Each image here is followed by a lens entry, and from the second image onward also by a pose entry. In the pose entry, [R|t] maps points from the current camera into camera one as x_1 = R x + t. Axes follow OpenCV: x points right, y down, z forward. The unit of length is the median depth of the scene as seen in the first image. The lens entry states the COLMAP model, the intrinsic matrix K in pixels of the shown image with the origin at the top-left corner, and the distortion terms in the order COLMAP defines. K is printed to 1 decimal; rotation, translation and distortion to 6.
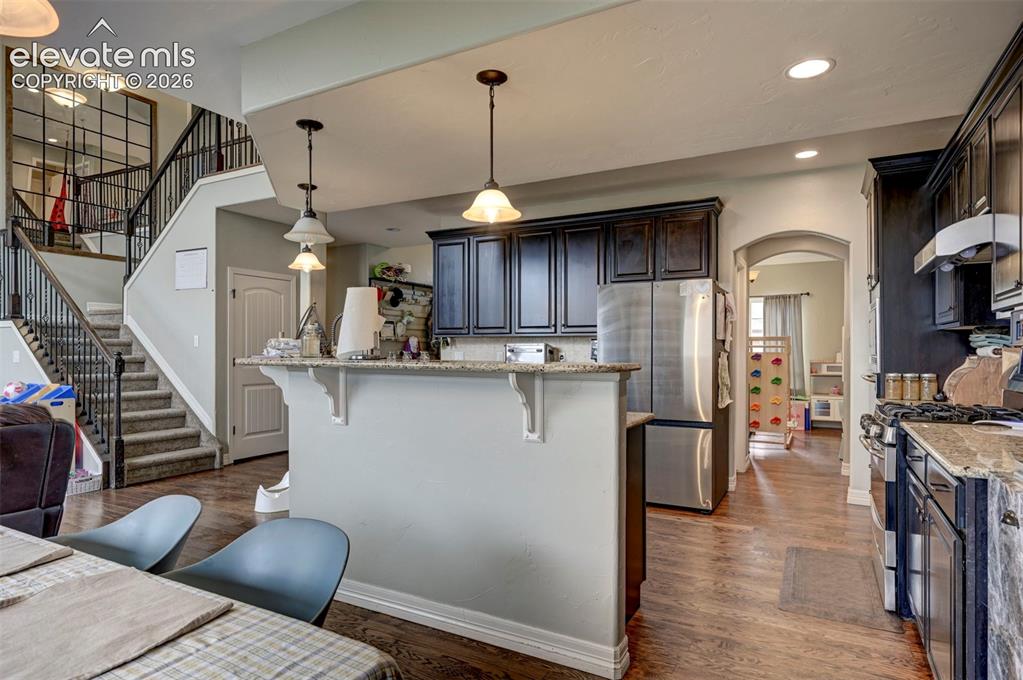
lens RADIAL K [[578.4, 0, 512.6], [0, 578.4, 343.6], [0, 0, 1]] dist [0.008421, 0.000678]
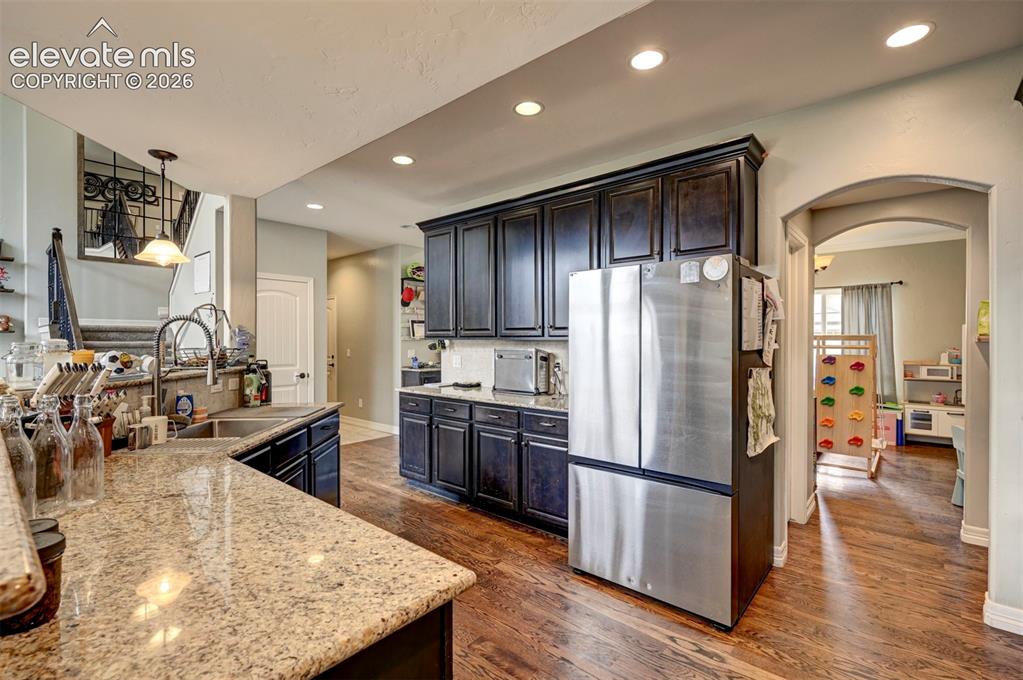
lens RADIAL K [[470.9, 0, 508.8], [0, 470.9, 338.6], [0, 0, 1]] dist [0.003277, -0.000695]
pose [[0.976725, -0.001630, -0.214488, 0.147539], [0.002953, 0.999979, 0.005844, -0.016710], [0.214474, -0.006342, 0.976709, 0.306620]]
